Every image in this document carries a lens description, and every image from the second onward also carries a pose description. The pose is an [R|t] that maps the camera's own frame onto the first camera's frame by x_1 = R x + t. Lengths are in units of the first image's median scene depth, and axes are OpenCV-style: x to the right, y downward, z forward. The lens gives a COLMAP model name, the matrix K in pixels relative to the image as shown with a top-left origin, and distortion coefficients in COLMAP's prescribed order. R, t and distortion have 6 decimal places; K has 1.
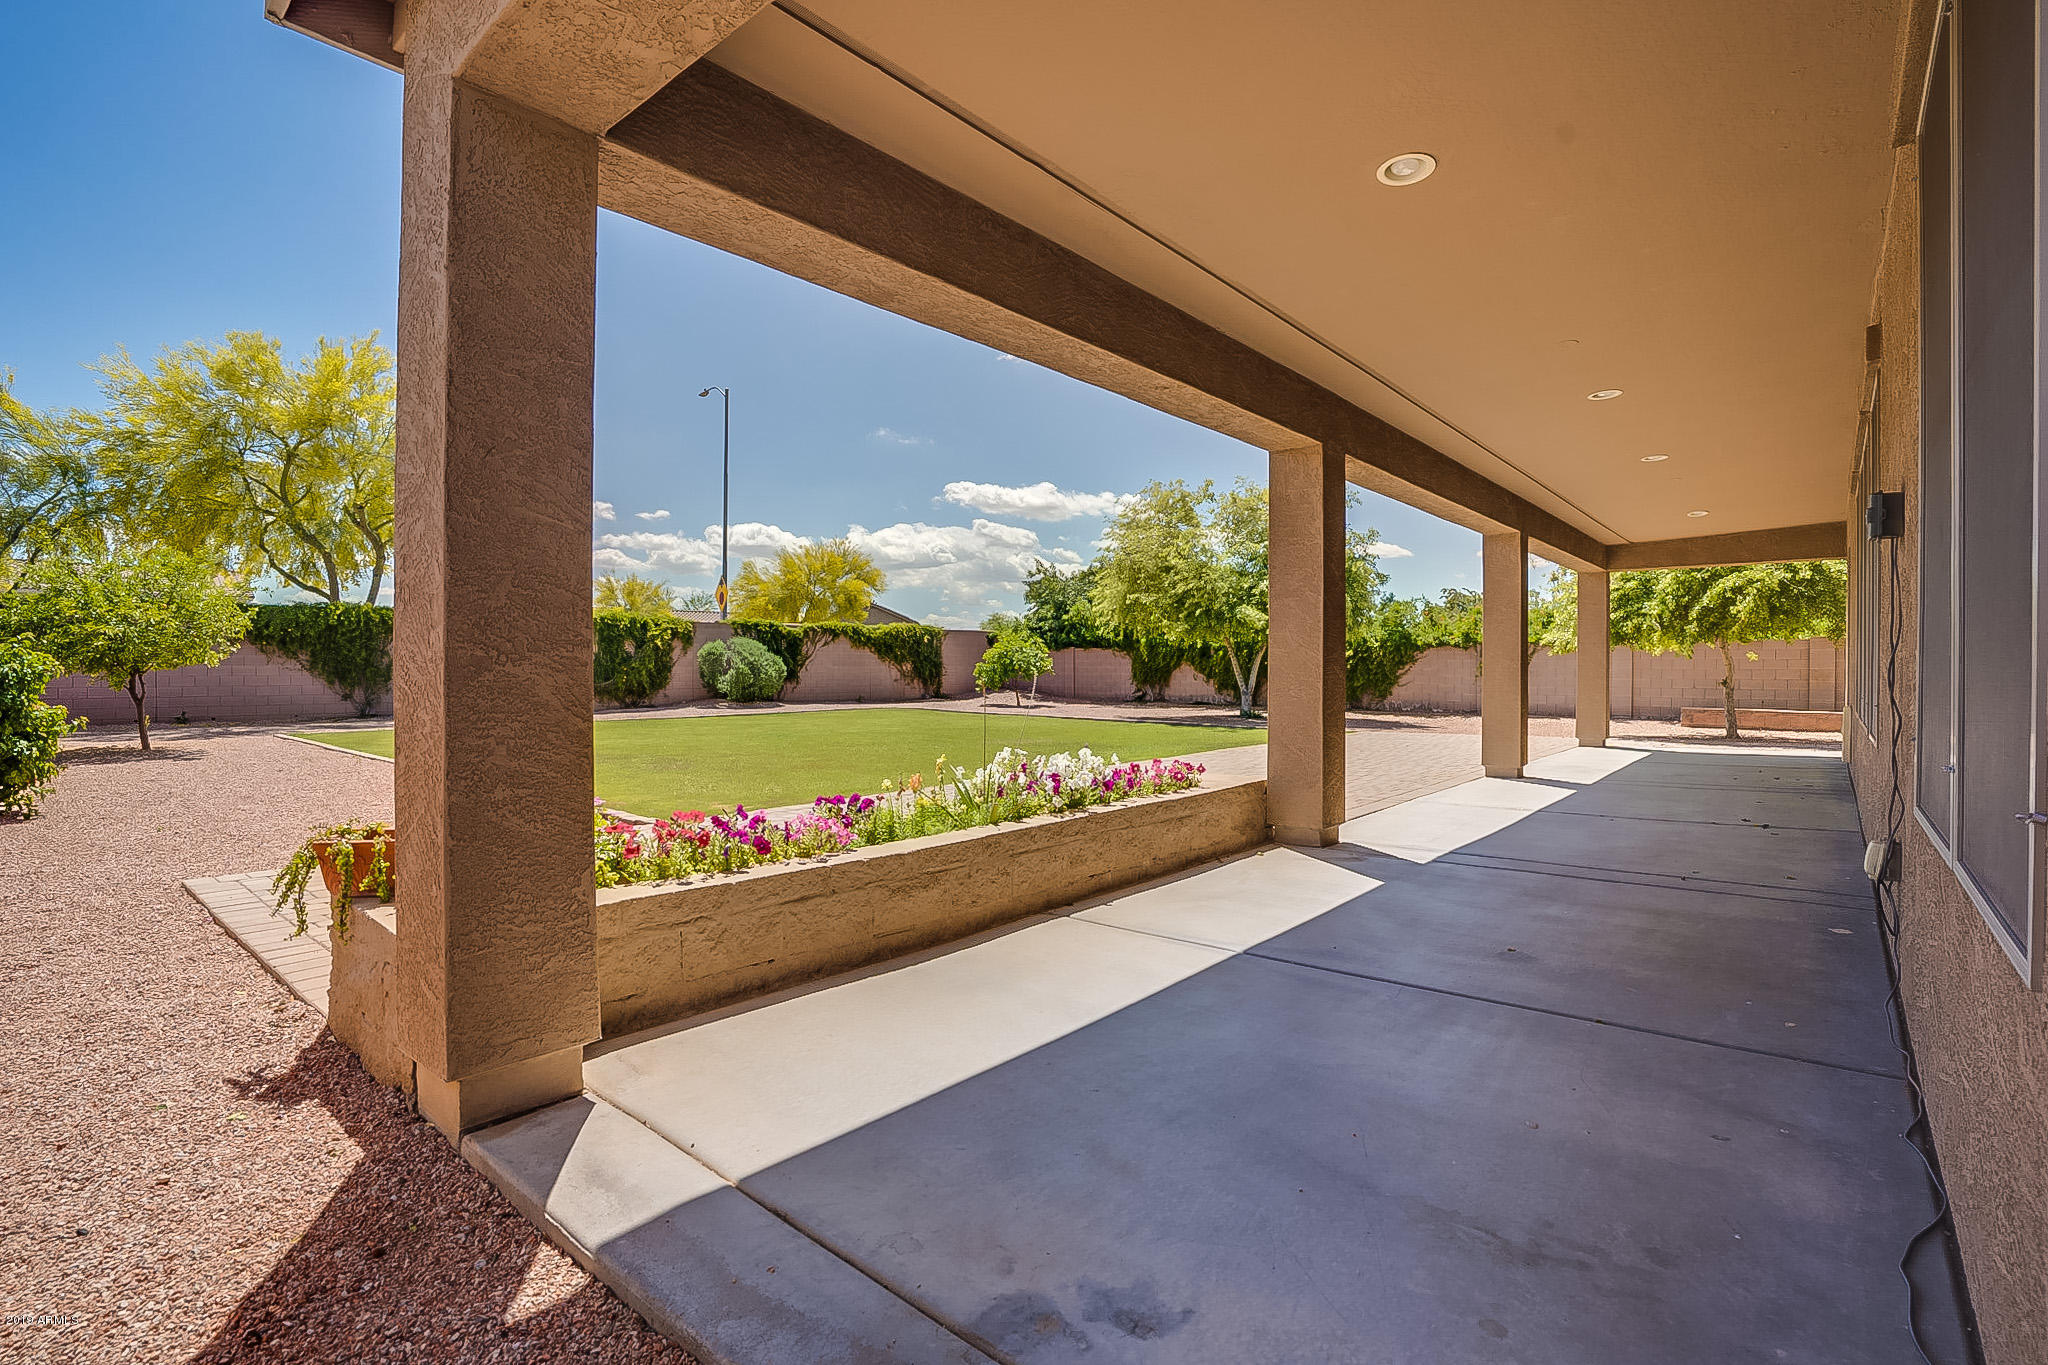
lens RADIAL K [[986.8, 0, 1028.6], [0, 986.8, 671.7], [0, 0, 1]] dist [-0.041145, 0.017208]
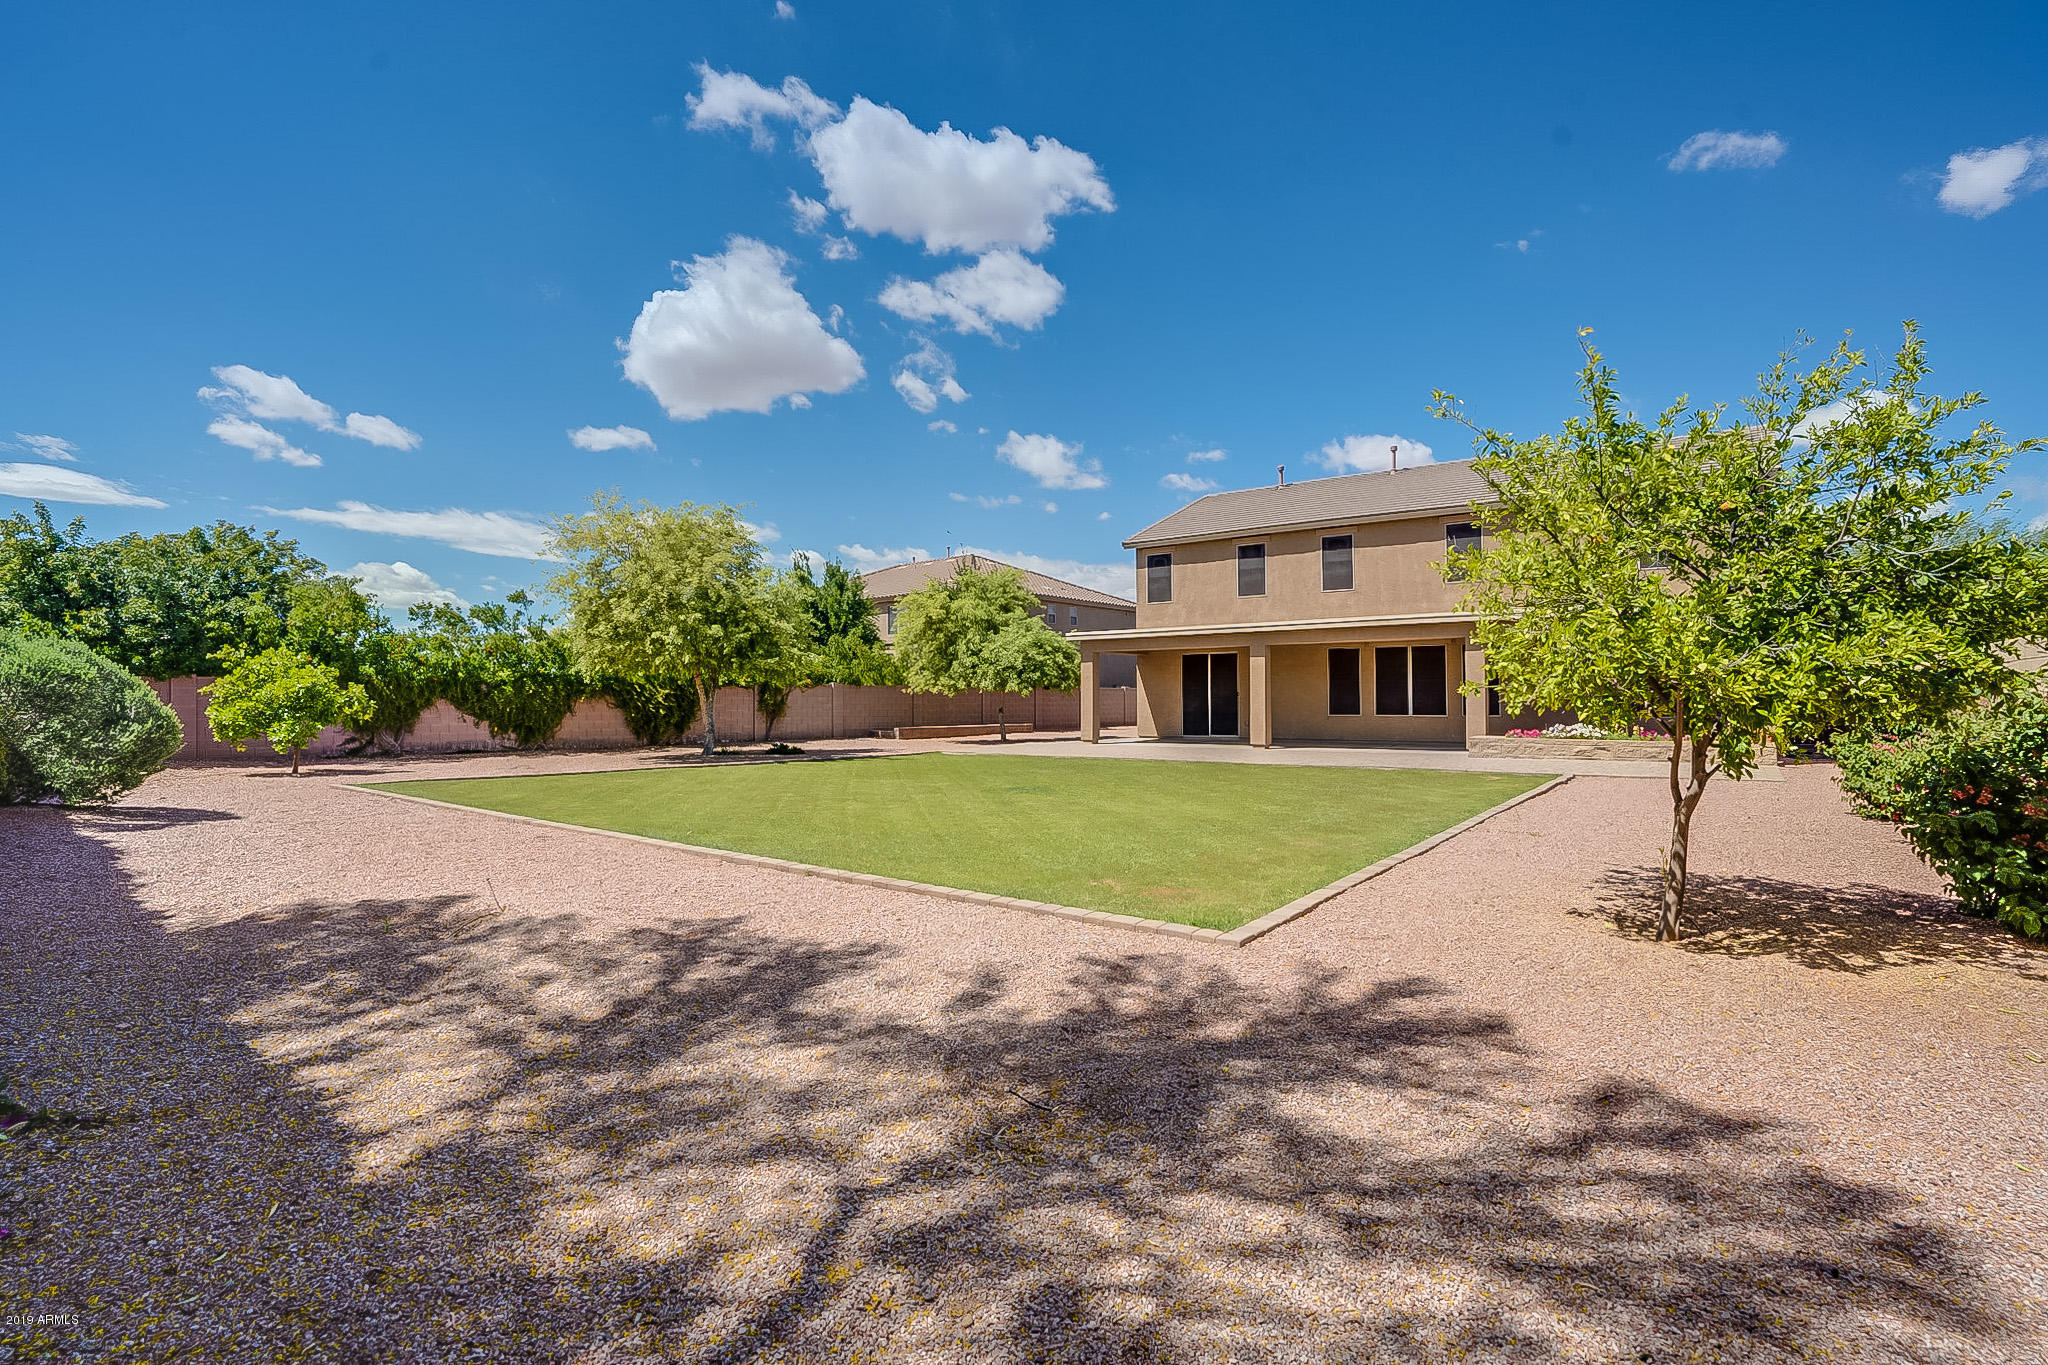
lens RADIAL K [[986.8, 0, 1037.9], [0, 986.8, 691.5], [0, 0, 1]] dist [-0.041145, 0.017208]
pose [[-0.081629, 0.011205, 0.996600, -0.758807], [0.011994, 0.999875, -0.010260, -0.003239], [-0.996591, 0.011116, -0.081754, 0.701989]]
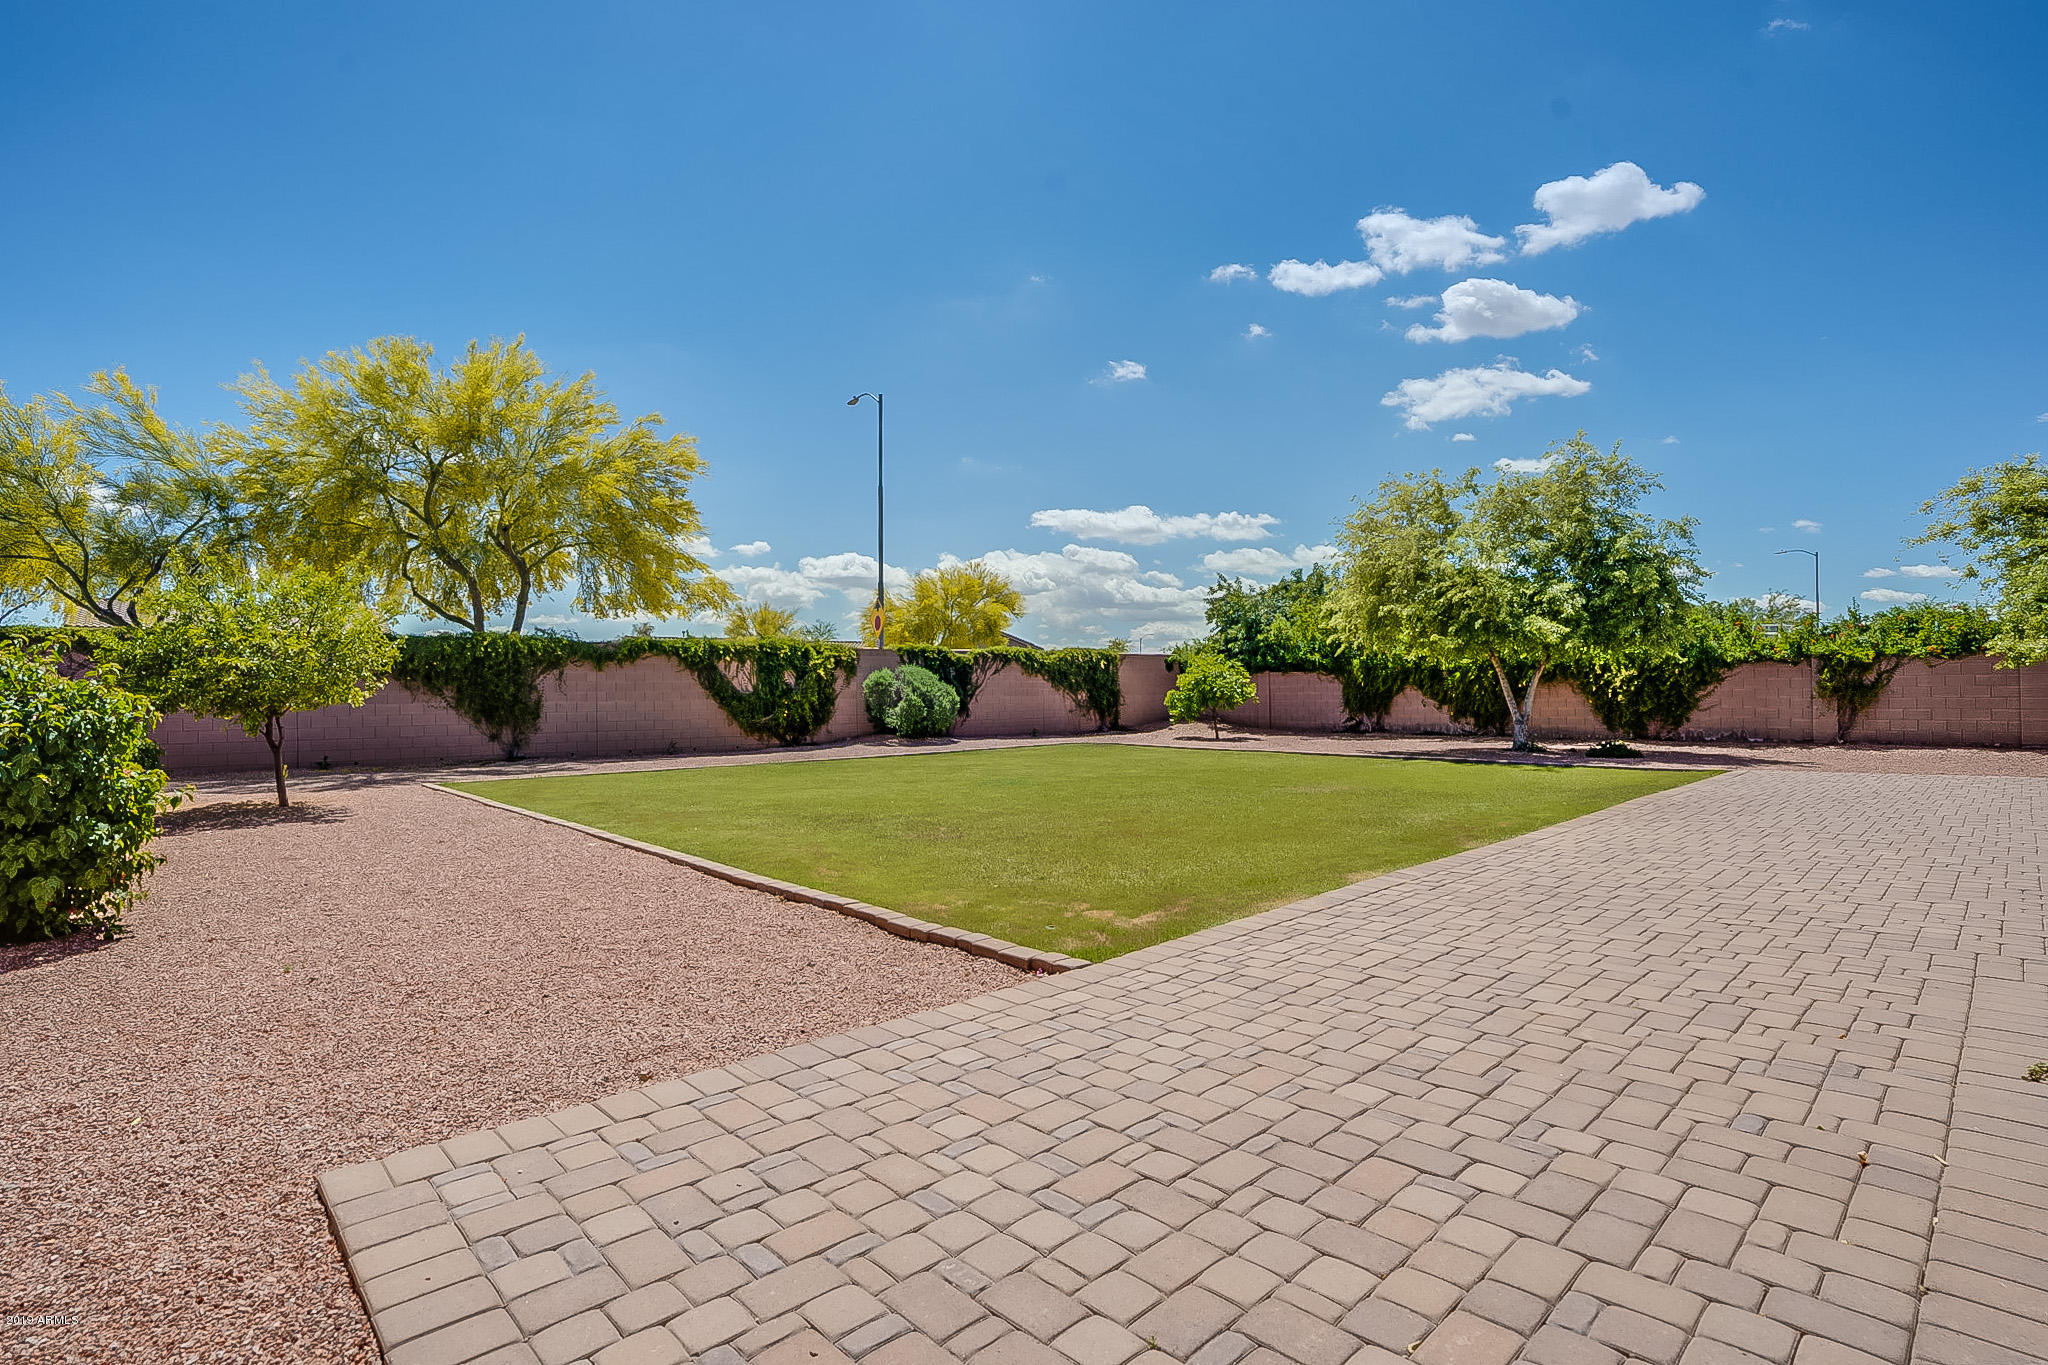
lens RADIAL K [[986.8, 0, 1023.9], [0, 986.8, 674.7], [0, 0, 1]] dist [-0.041145, 0.017208]
pose [[0.995447, -0.015397, -0.094060, -0.115022], [0.013040, 0.999587, -0.025627, -0.002156], [0.094415, 0.024283, 0.995237, 0.131176]]
